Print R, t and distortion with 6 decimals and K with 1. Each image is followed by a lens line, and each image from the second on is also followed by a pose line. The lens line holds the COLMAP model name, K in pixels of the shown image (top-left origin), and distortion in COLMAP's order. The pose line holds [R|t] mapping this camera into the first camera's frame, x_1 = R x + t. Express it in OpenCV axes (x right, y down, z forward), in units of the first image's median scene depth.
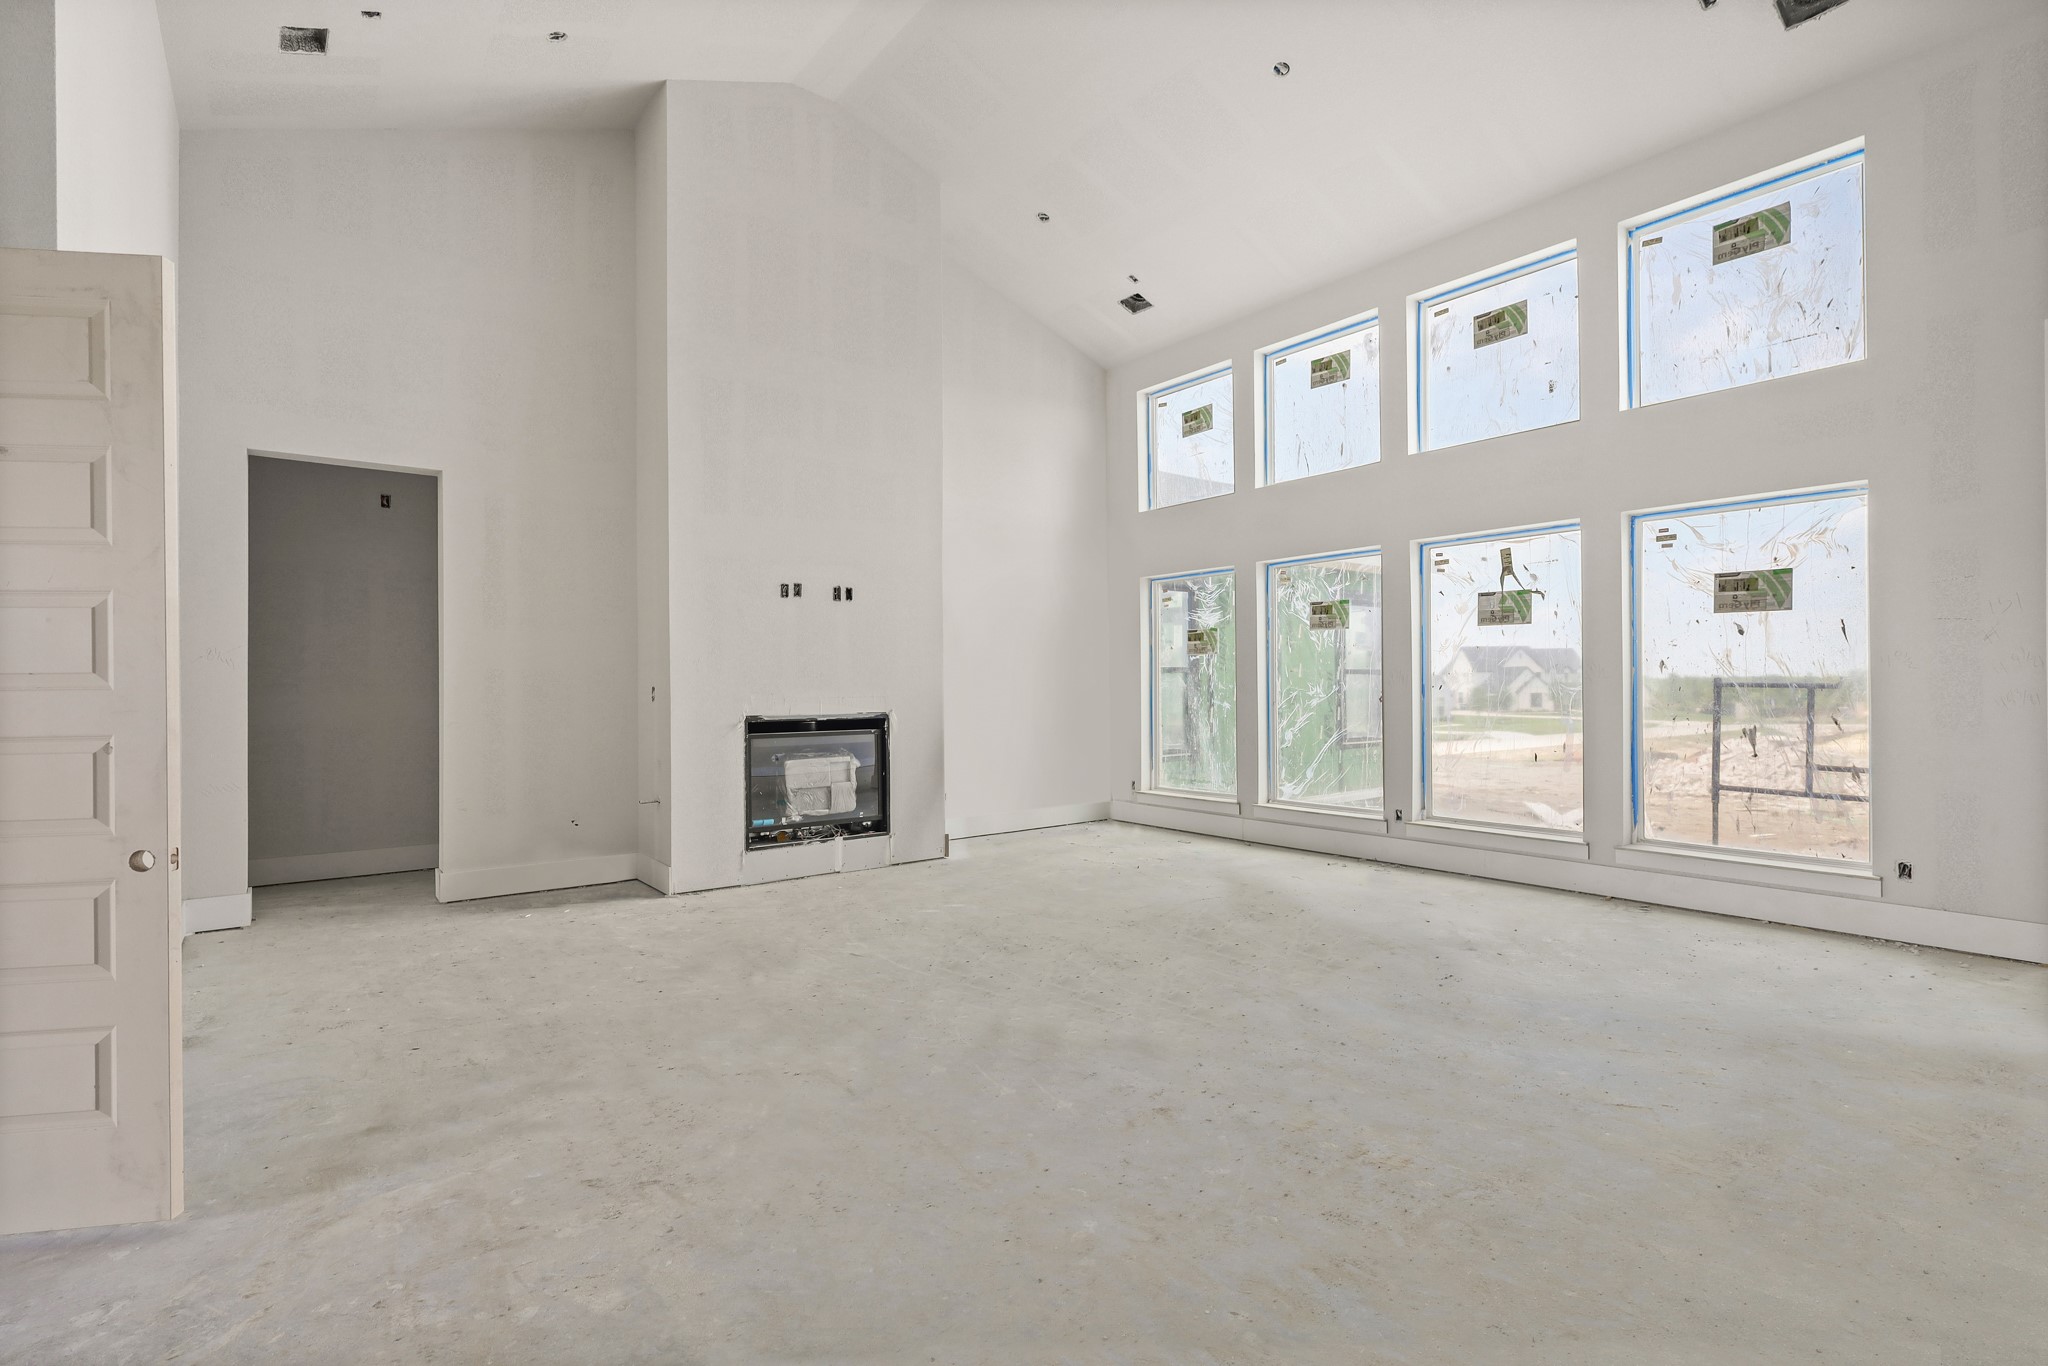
lens RADIAL K [[953.6, 0, 1024.2], [0, 953.6, 706.7], [0, 0, 1]] dist [-0.021663, 0.000195]
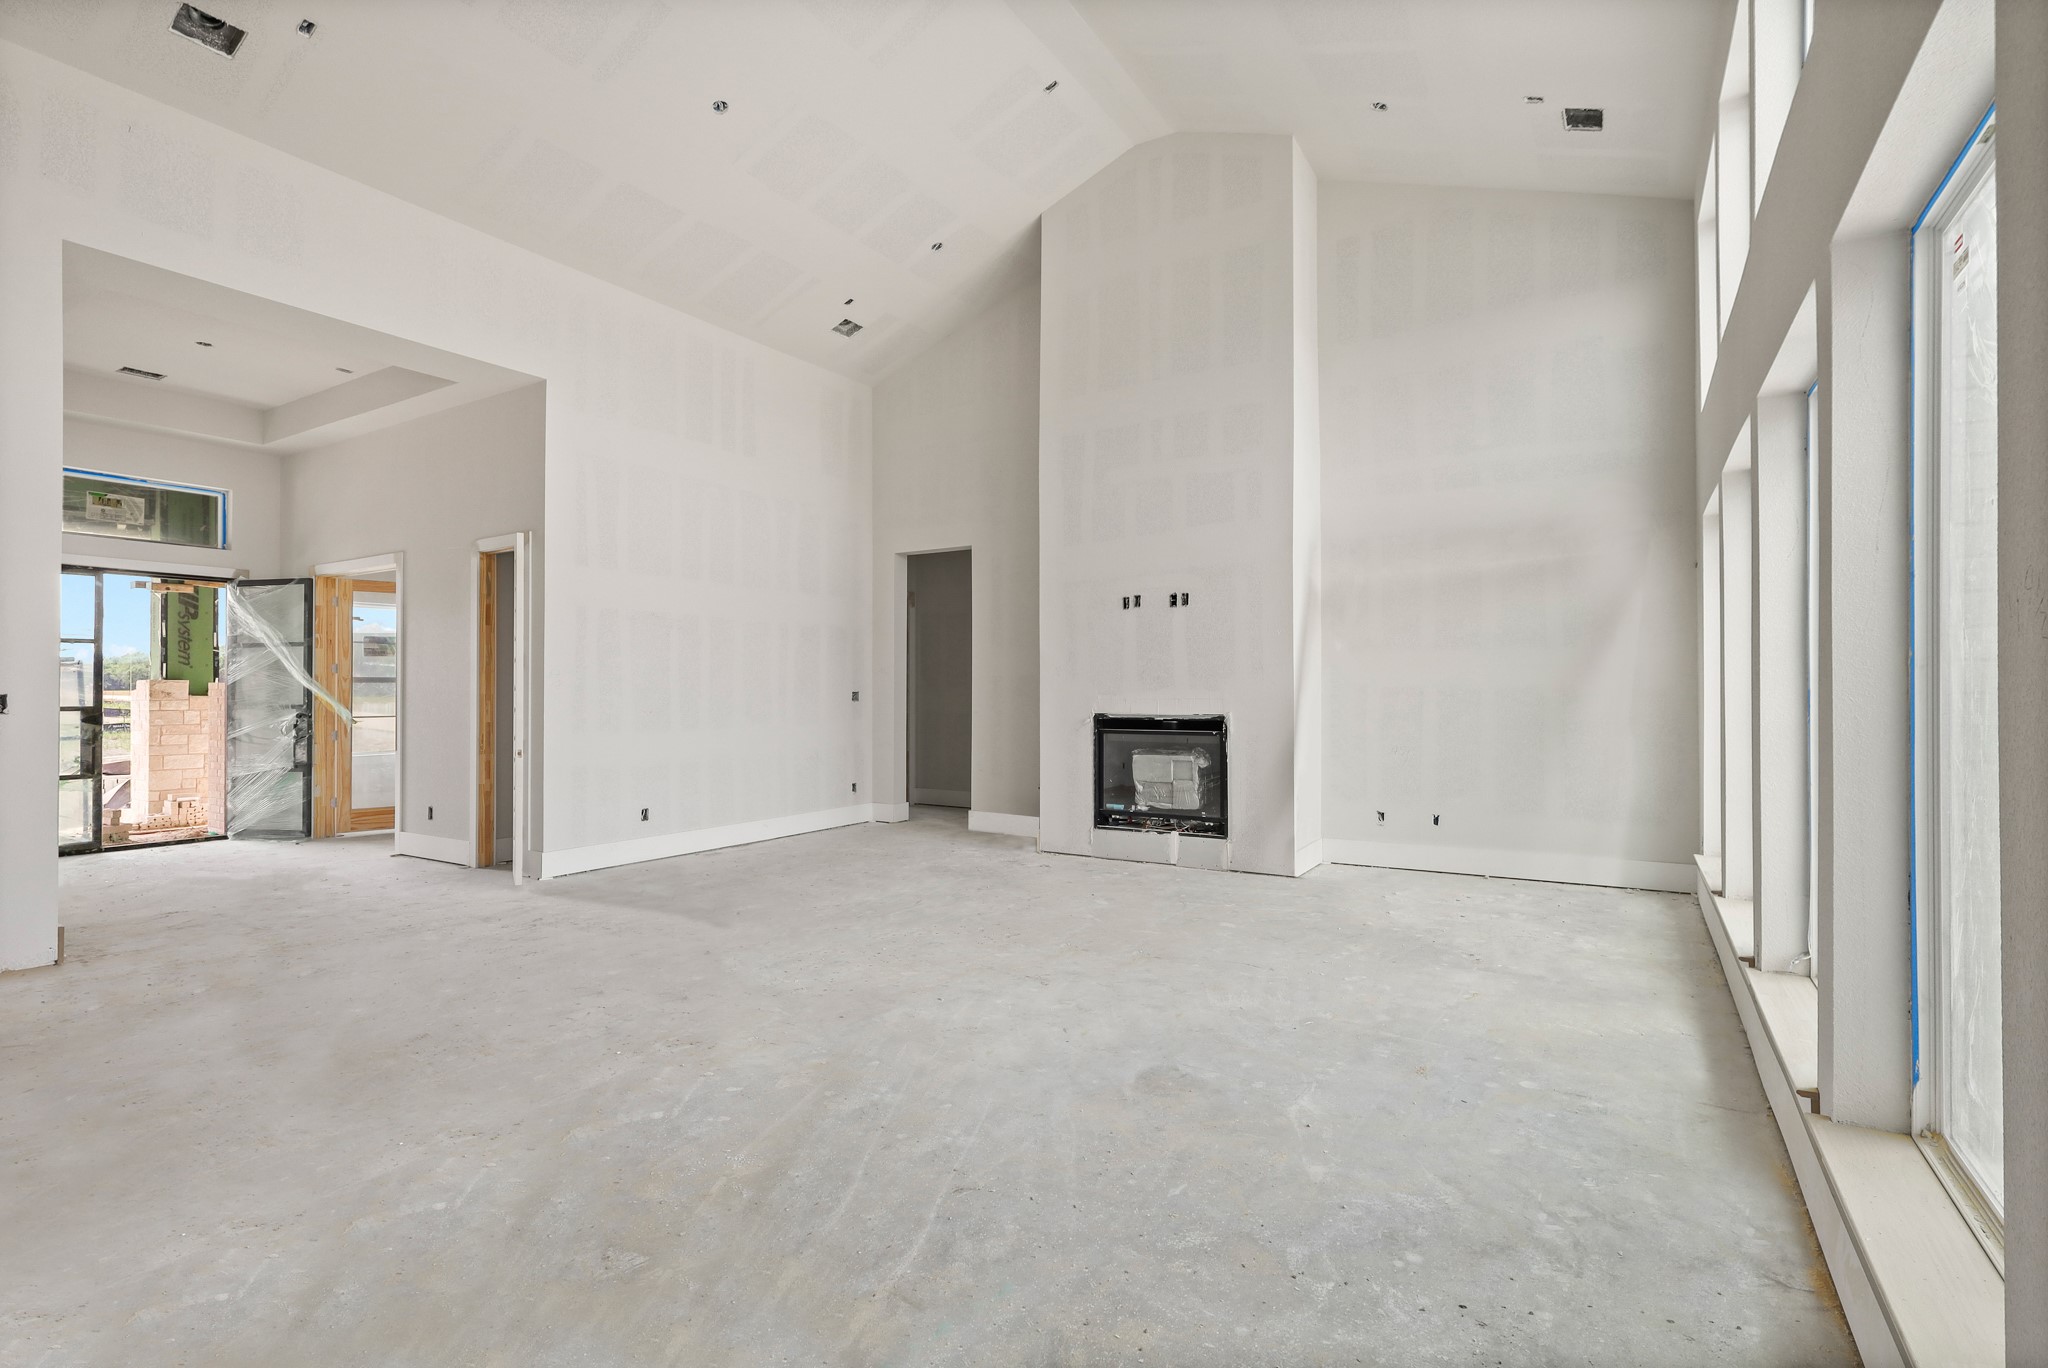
lens RADIAL K [[963.3, 0, 1024.0], [0, 963.3, 684.0], [0, 0, 1]] dist [0.010903, -0.000434]
pose [[0.348851, -0.004220, -0.937169, 0.754967], [-0.017546, 0.999785, -0.011033, -0.011153], [0.937014, 0.020292, 0.348702, 0.478771]]
